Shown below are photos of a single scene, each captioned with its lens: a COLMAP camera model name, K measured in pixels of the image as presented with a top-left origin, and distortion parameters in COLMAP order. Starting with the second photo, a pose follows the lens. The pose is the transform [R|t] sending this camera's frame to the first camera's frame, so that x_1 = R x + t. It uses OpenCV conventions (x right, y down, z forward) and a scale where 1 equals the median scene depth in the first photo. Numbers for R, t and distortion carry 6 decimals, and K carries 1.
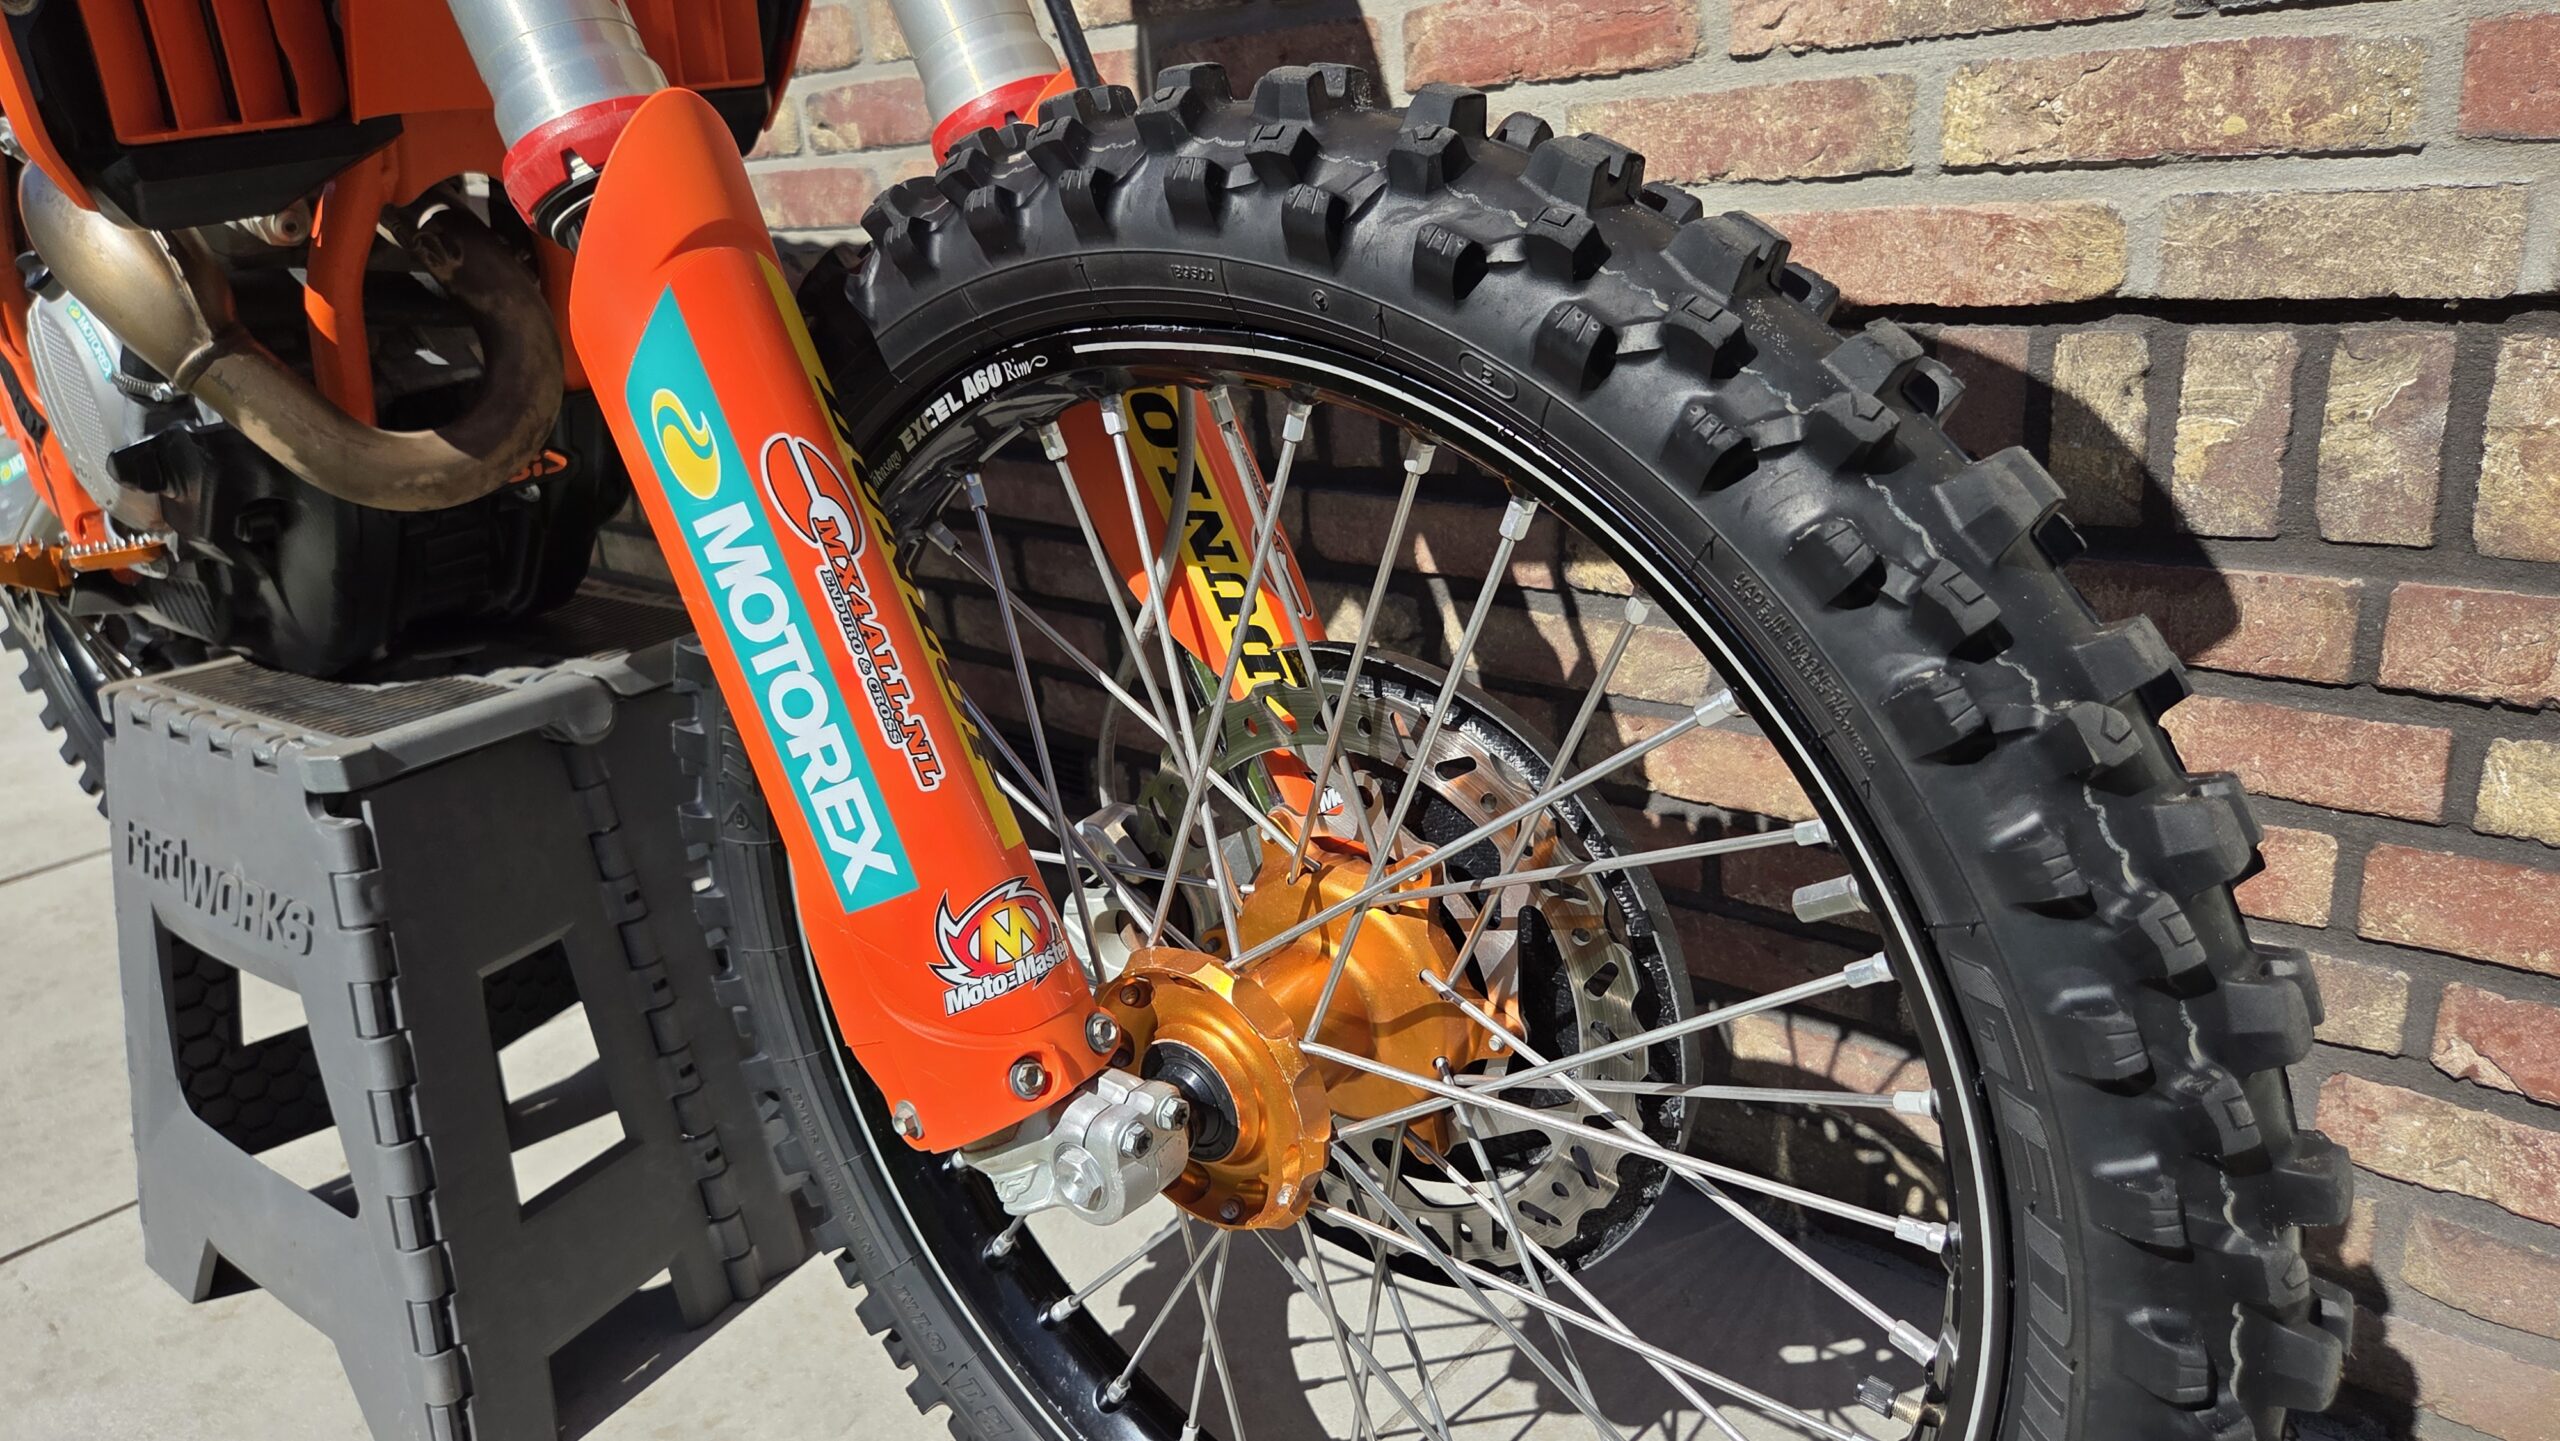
lens RADIAL K [[1728.0, 0, 1269.2], [0, 1728.0, 742.3], [0, 0, 1]] dist [0.063453, -0.055477]
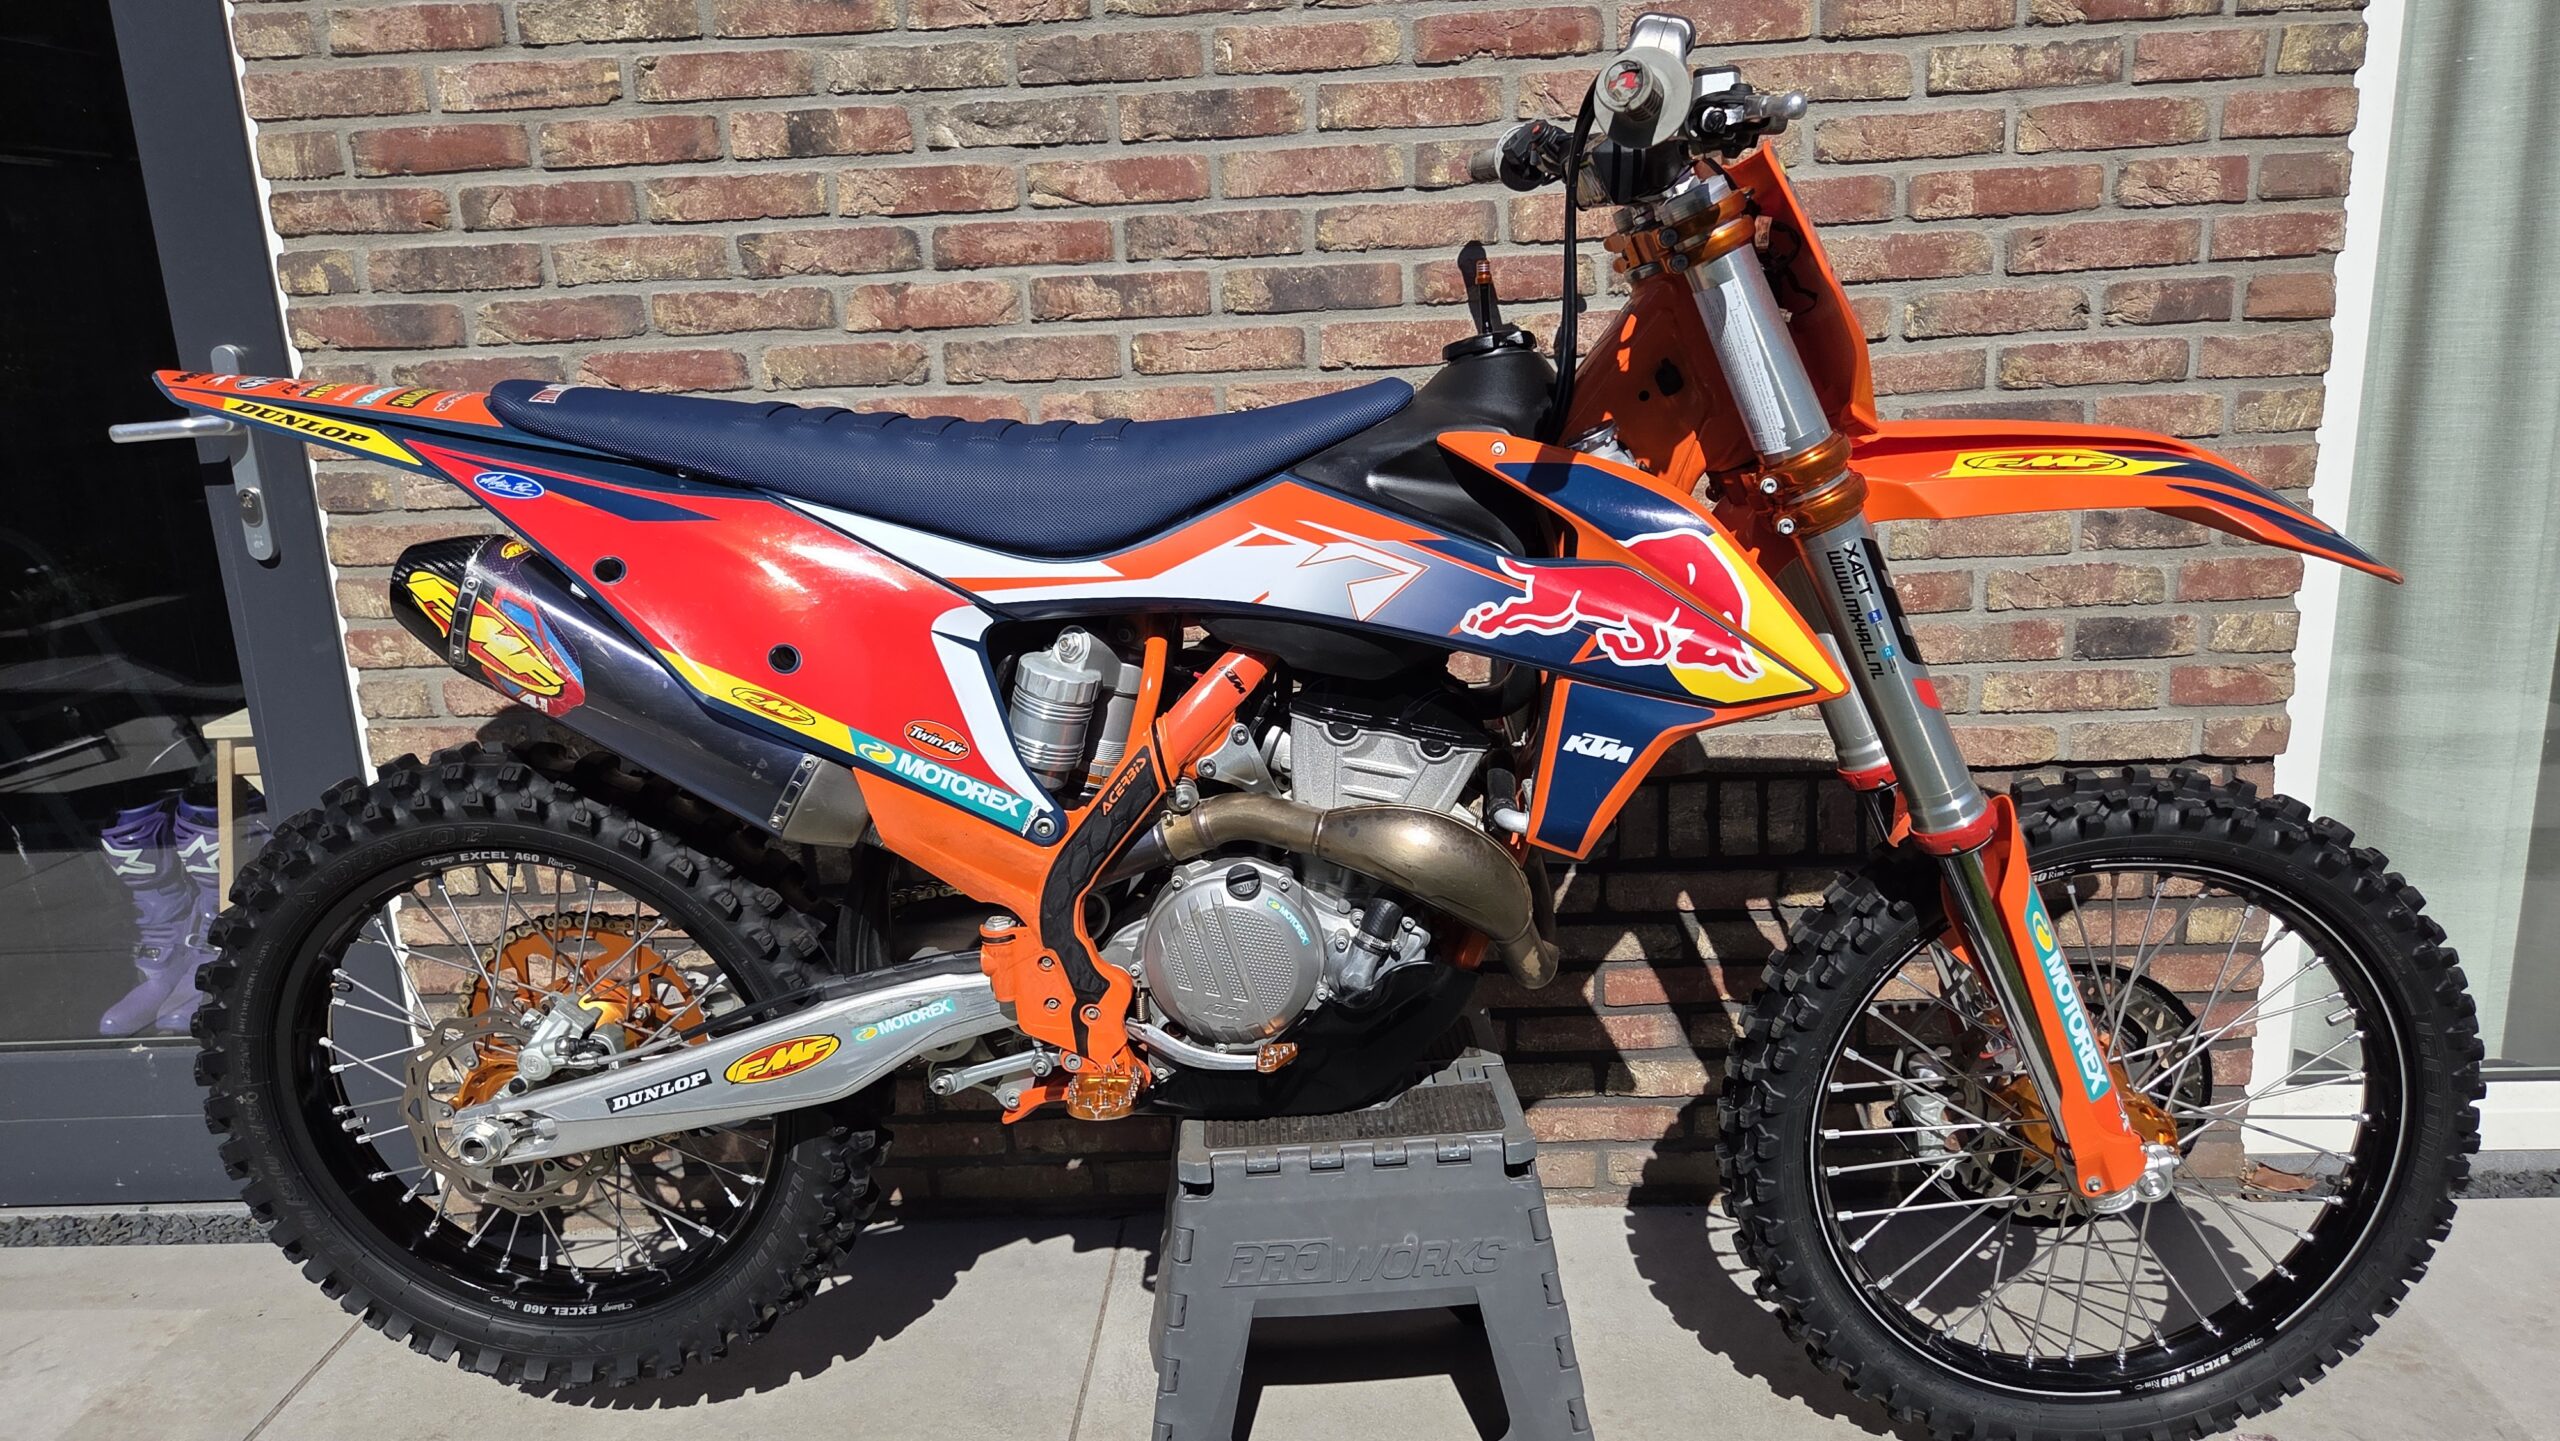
lens RADIAL K [[1722.0, 0, 1248.5], [0, 1722.0, 735.2], [0, 0, 1]] dist [0.064431, -0.049862]
pose [[0.782197, -0.112268, 0.612832, -1.831728], [0.191461, 0.979348, -0.064962, -0.335339], [-0.592883, 0.168146, 0.787539, -0.256227]]
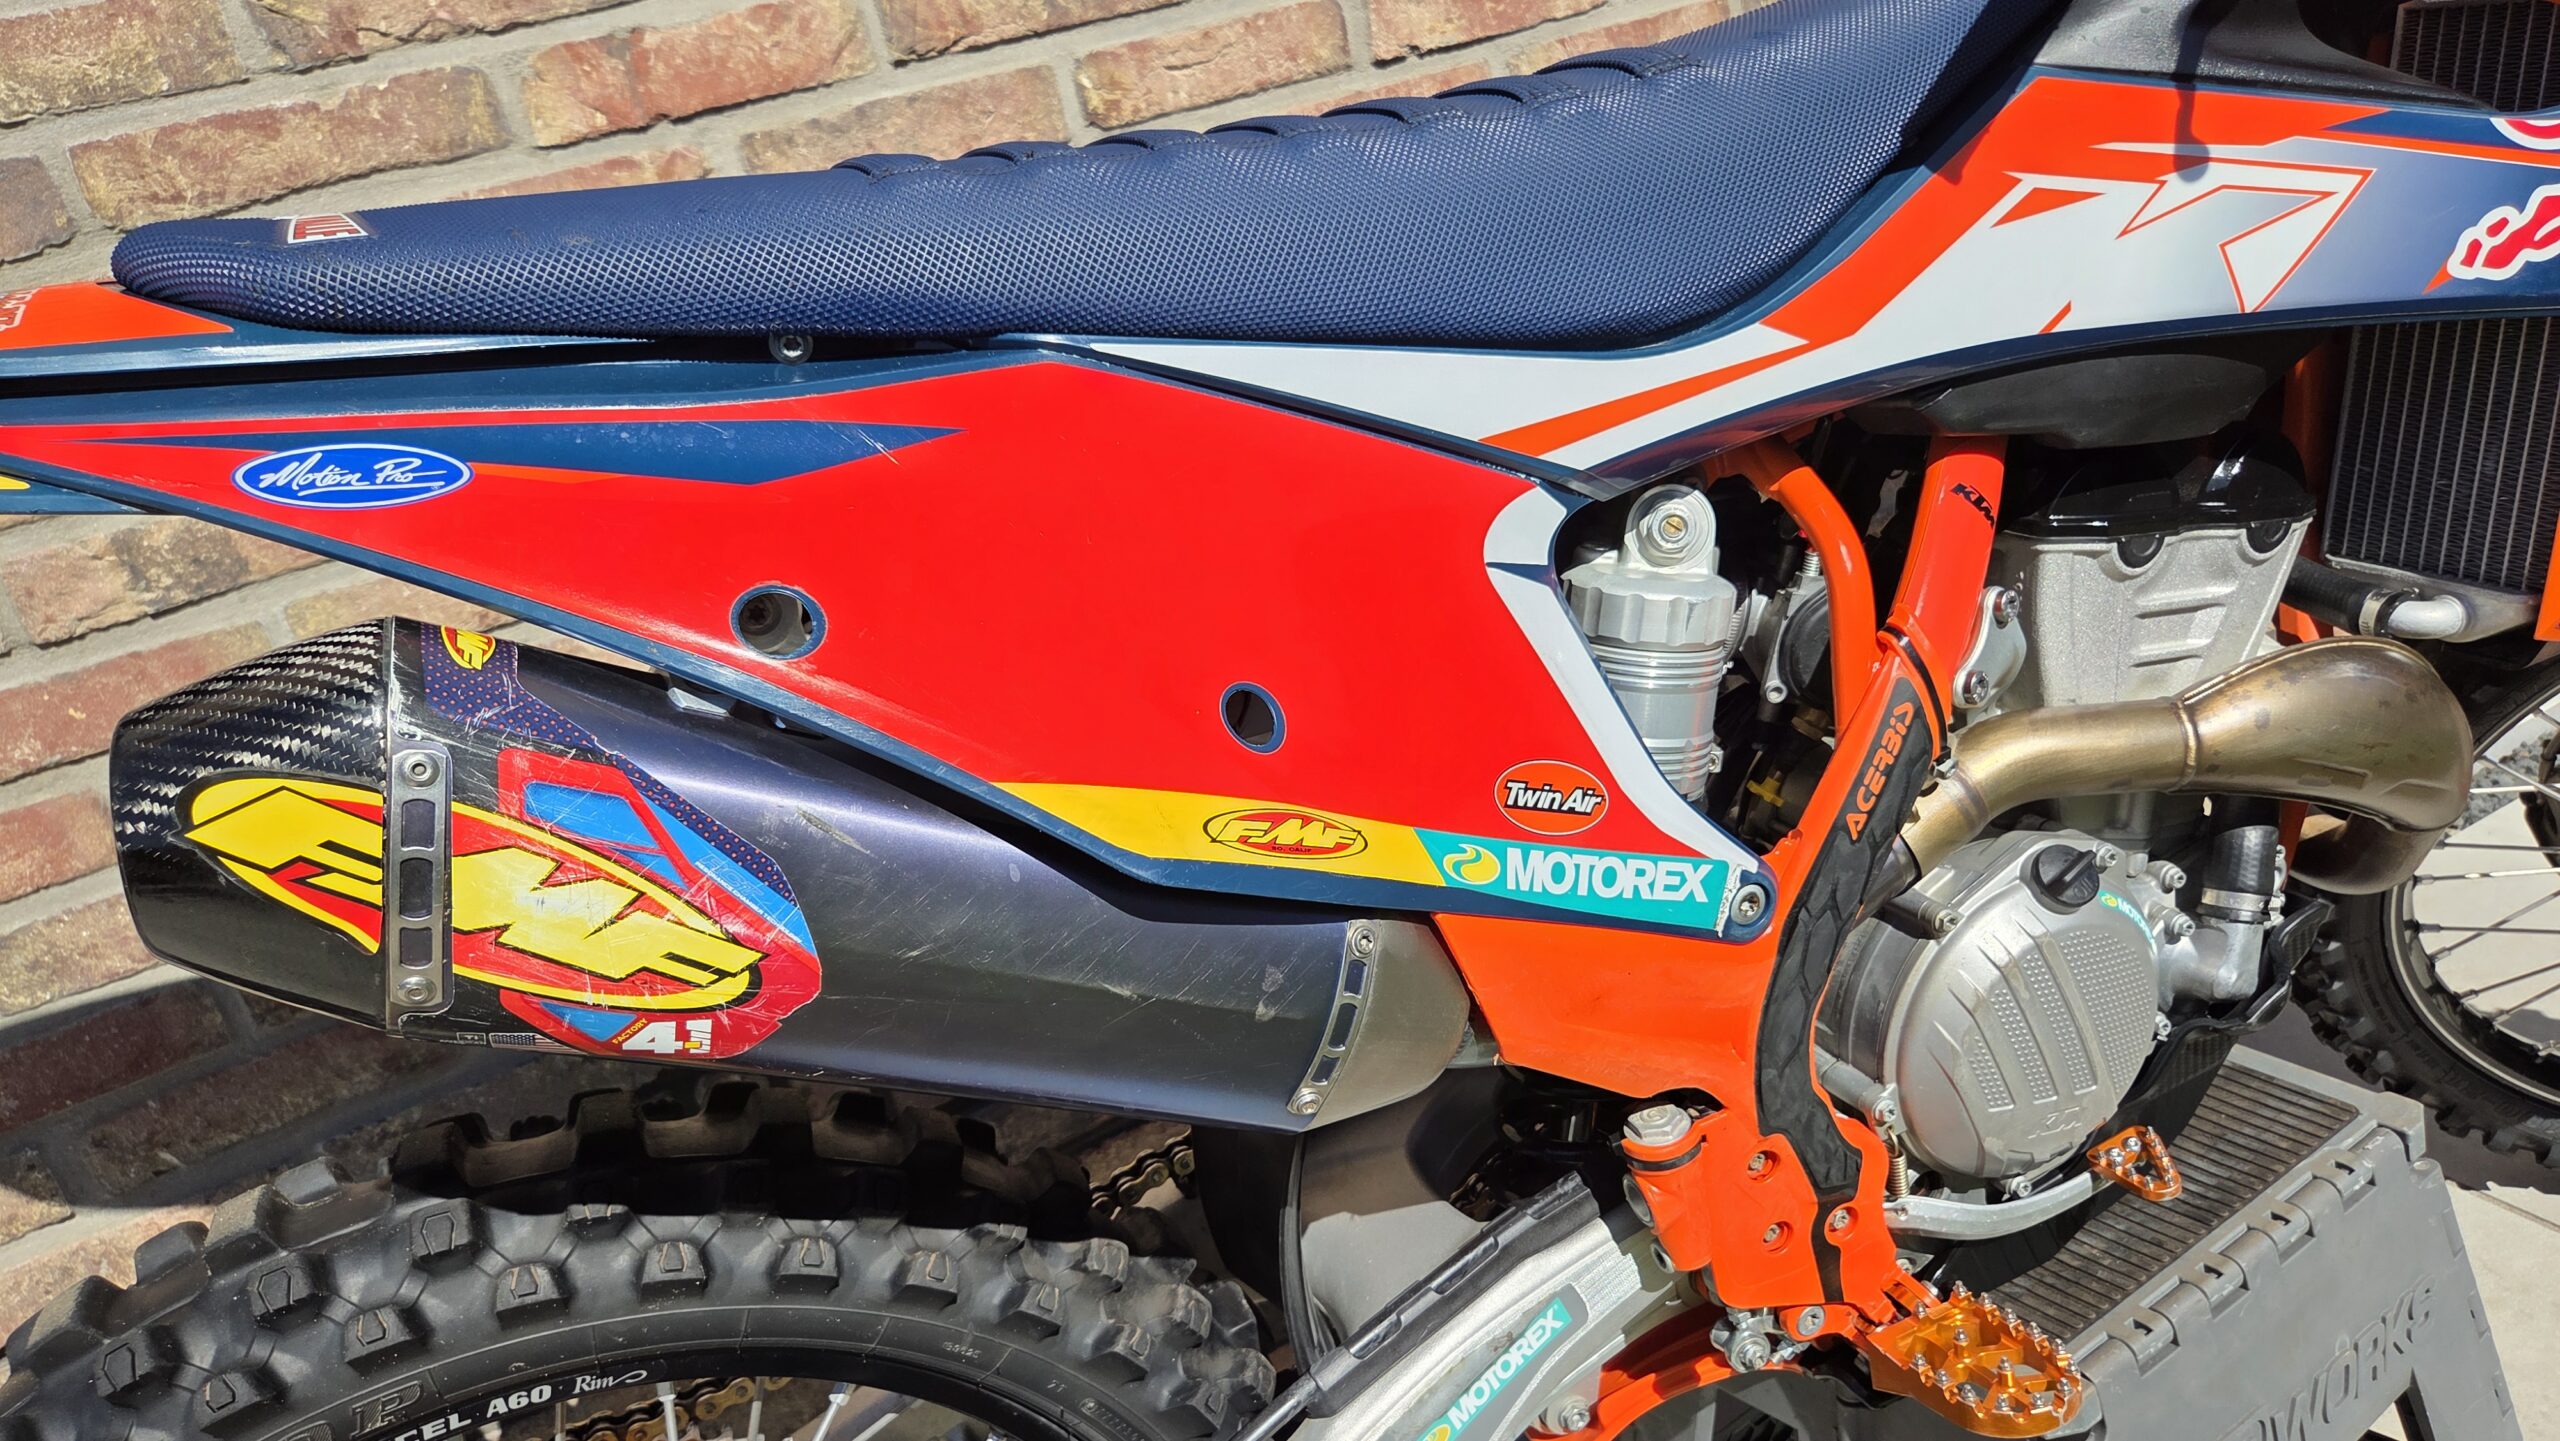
lens RADIAL K [[1781.9, 0, 1305.9], [0, 1781.9, 758.9], [0, 0, 1]] dist [0.072779, -0.061588]
pose [[0.416529, -0.334629, 0.845297, -1.738646], [0.470432, 0.874968, 0.114565, -0.654931], [-0.777944, 0.349935, 0.521870, 0.926230]]
